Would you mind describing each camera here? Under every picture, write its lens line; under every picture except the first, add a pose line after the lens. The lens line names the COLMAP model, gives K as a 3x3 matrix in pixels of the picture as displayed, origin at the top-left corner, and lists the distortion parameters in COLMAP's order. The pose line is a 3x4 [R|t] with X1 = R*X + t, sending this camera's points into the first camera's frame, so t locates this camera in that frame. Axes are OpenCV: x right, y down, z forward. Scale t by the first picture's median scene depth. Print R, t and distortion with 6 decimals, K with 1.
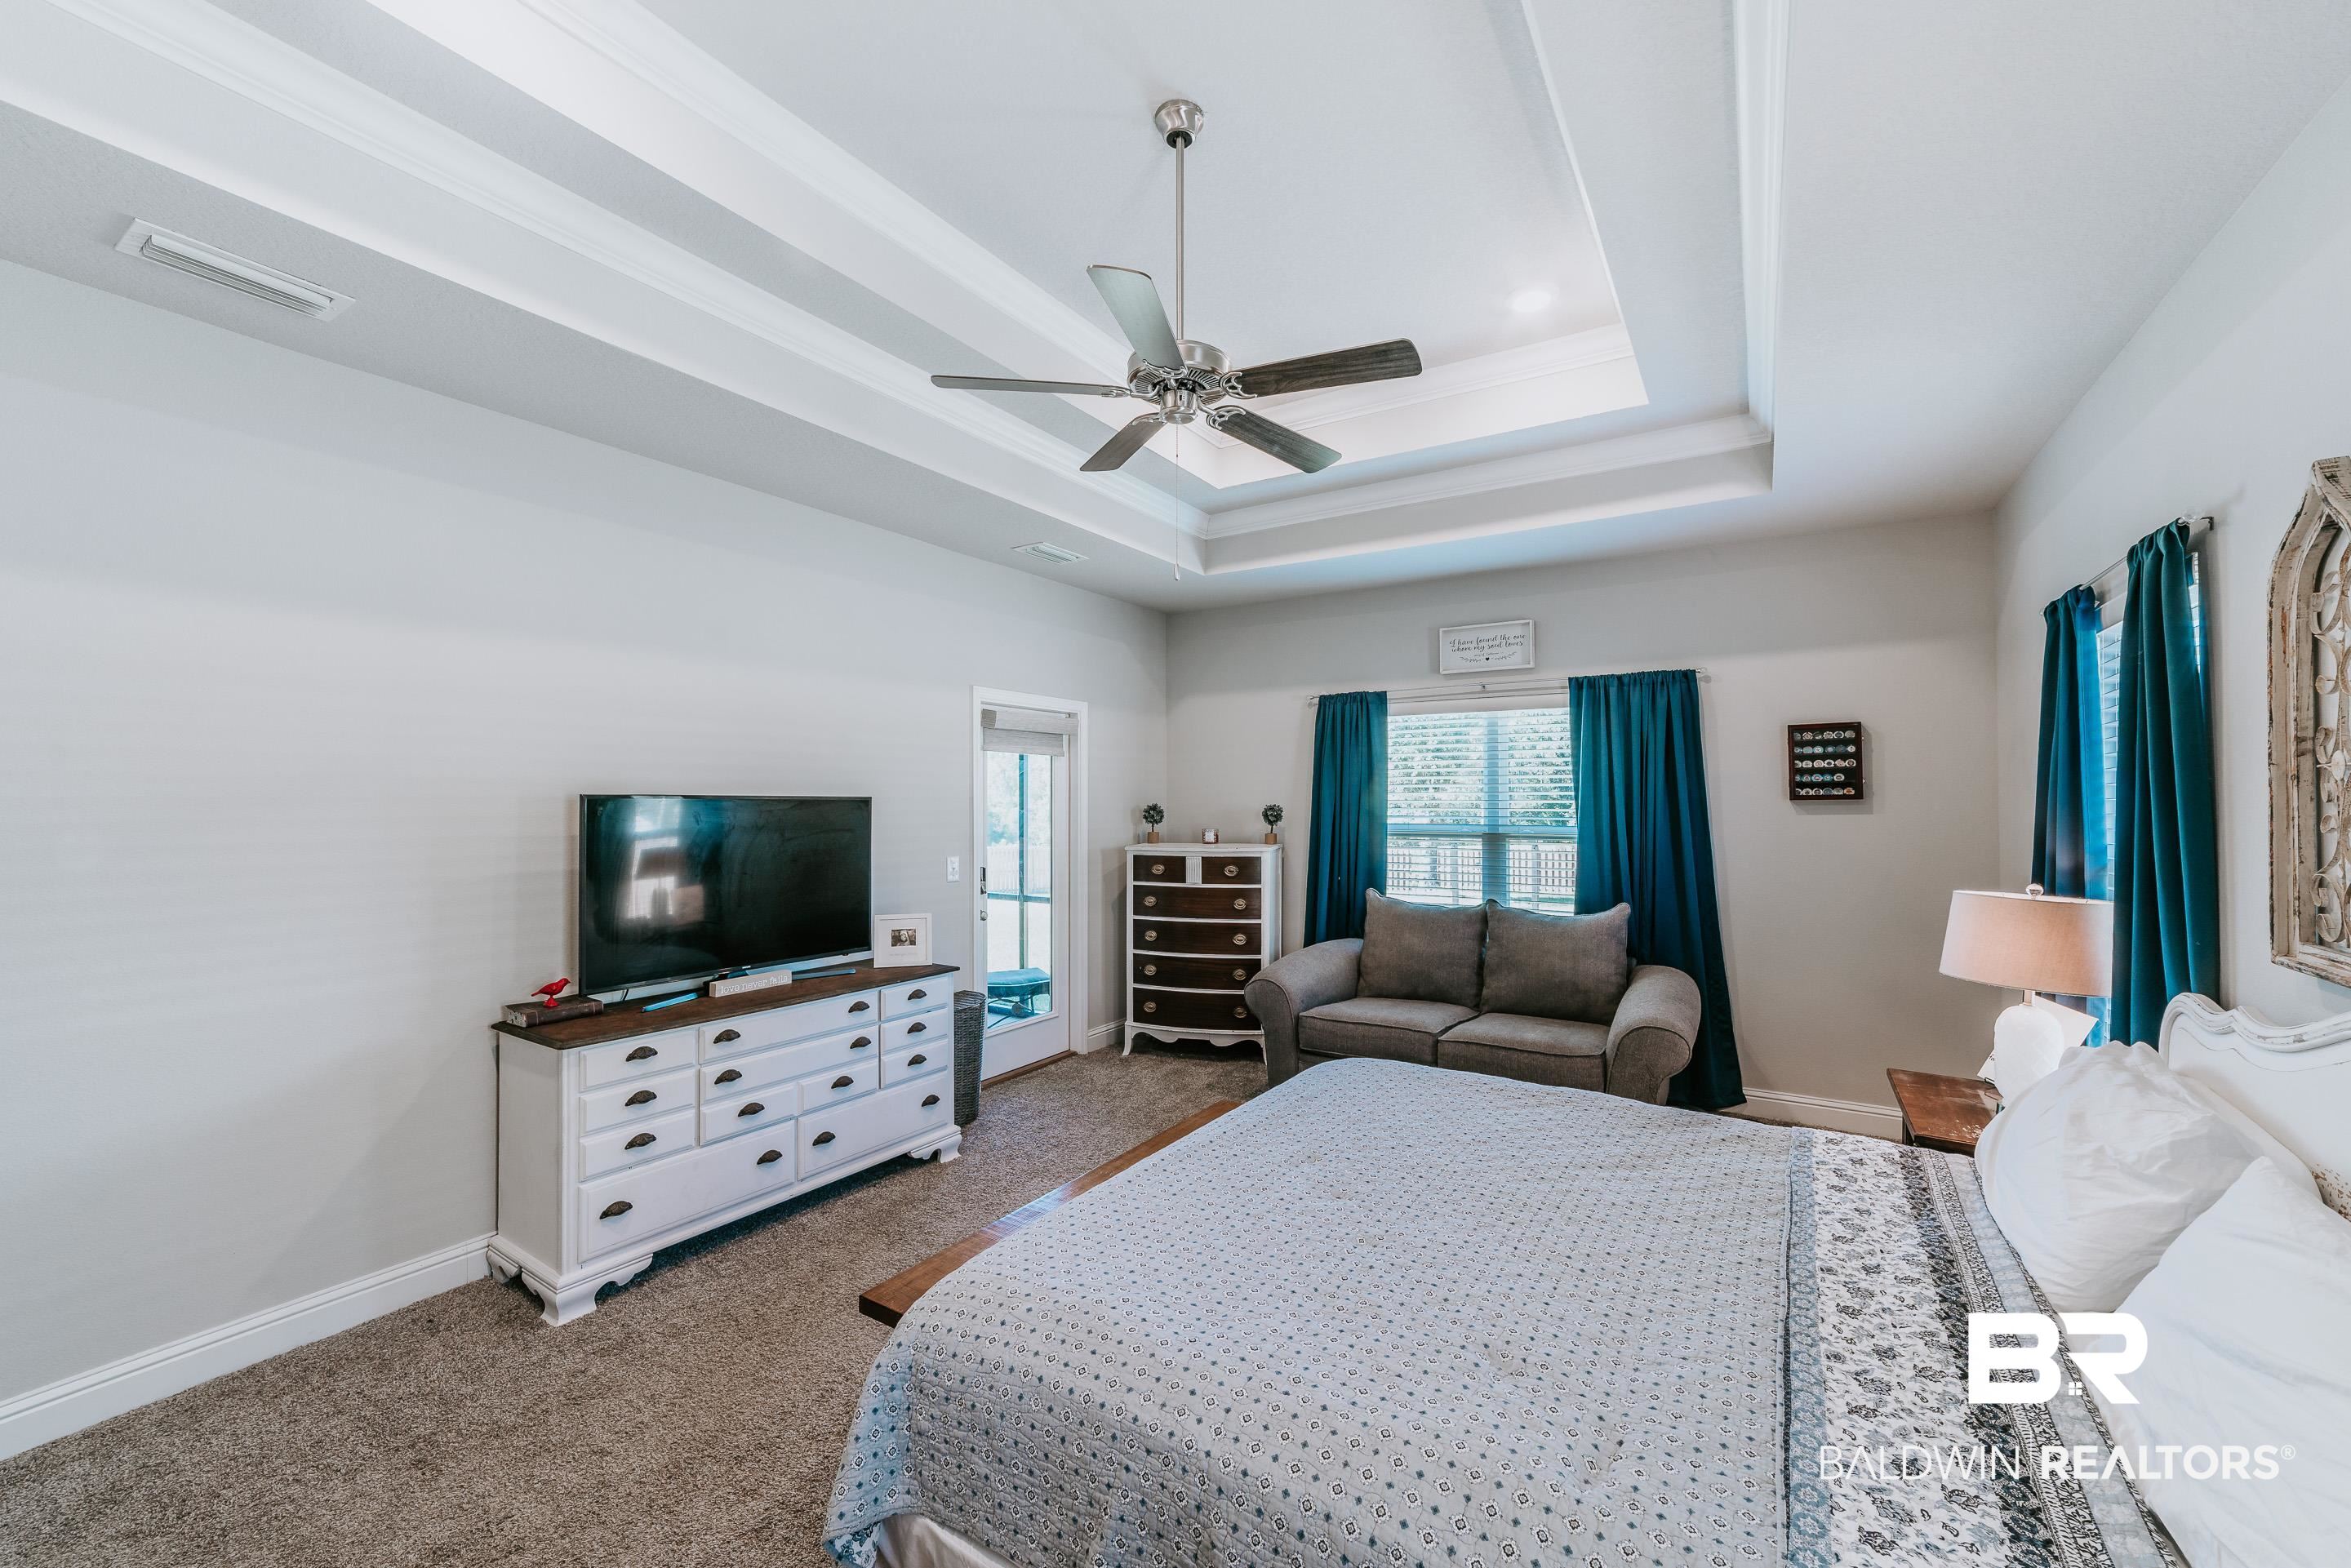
lens RADIAL K [[911.3, 0, 1184.9], [0, 911.3, 785.9], [0, 0, 1]] dist [-0.023349, 0.010491]
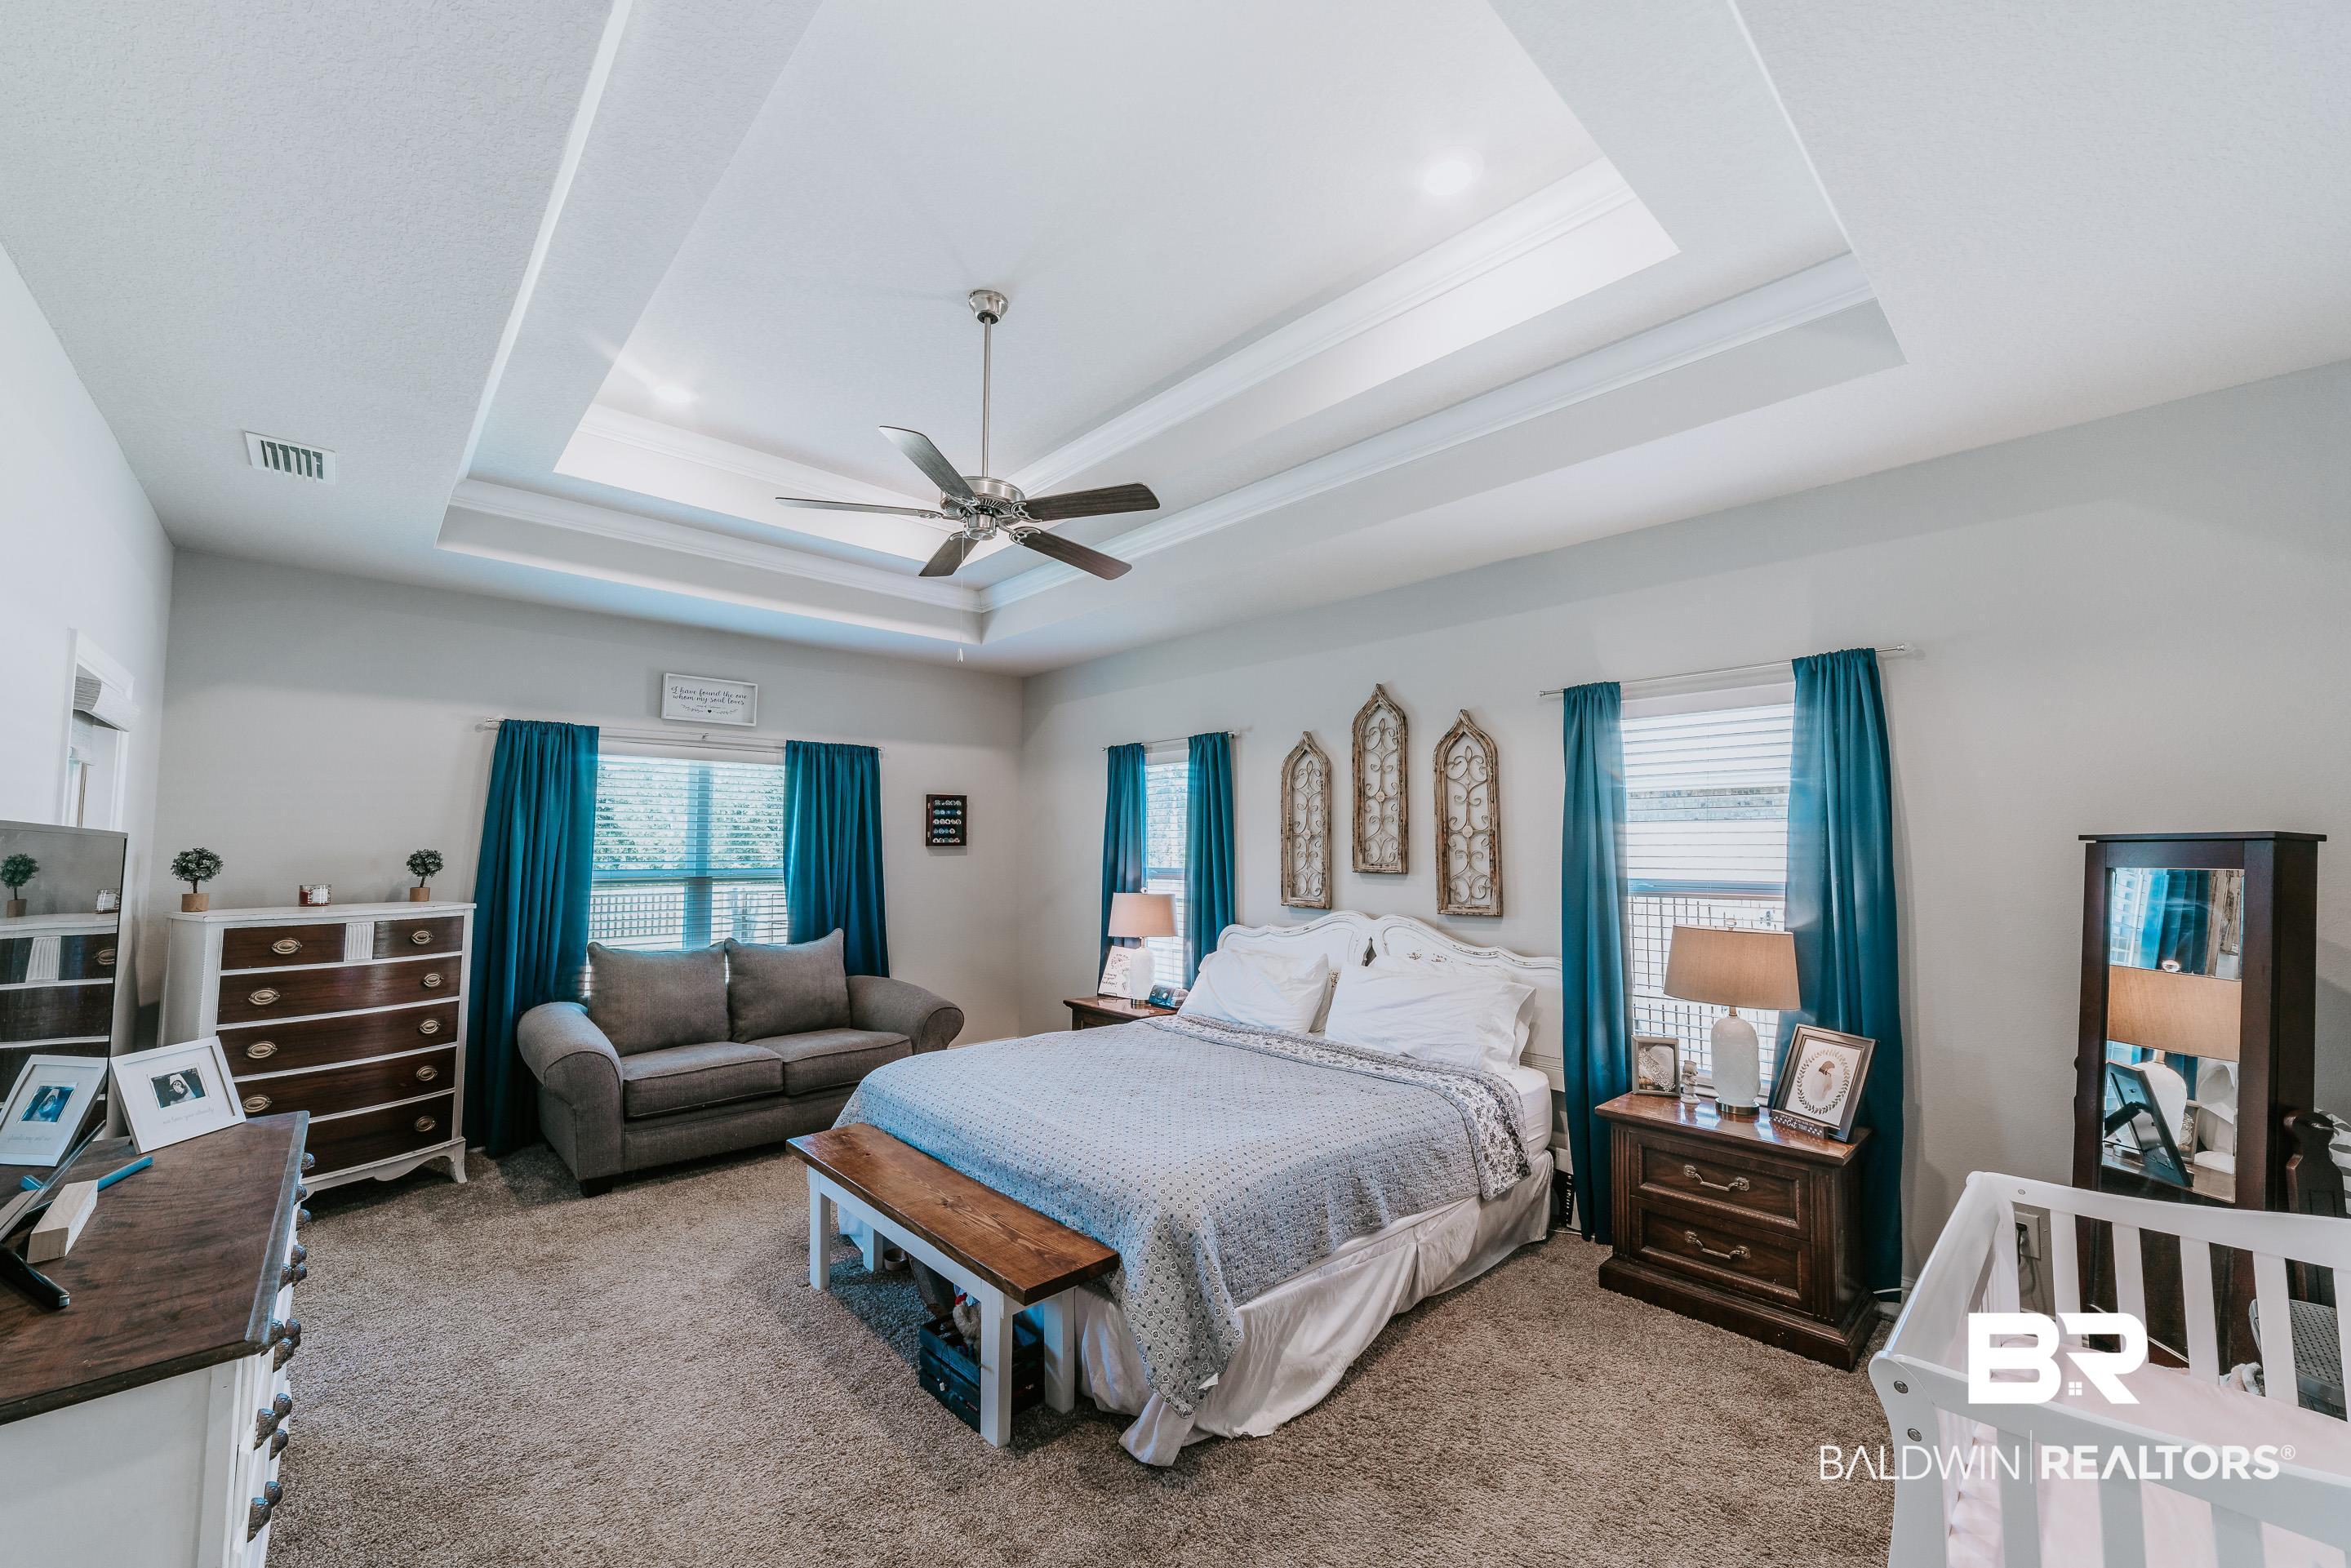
lens RADIAL K [[911.3, 0, 1184.9], [0, 911.3, 785.9], [0, 0, 1]] dist [-0.023349, 0.010491]
pose [[0.243980, 0.067228, 0.967447, -0.579564], [-0.015499, 0.997737, -0.065424, 0.007563], [-0.969656, 0.000968, 0.244470, 0.220015]]
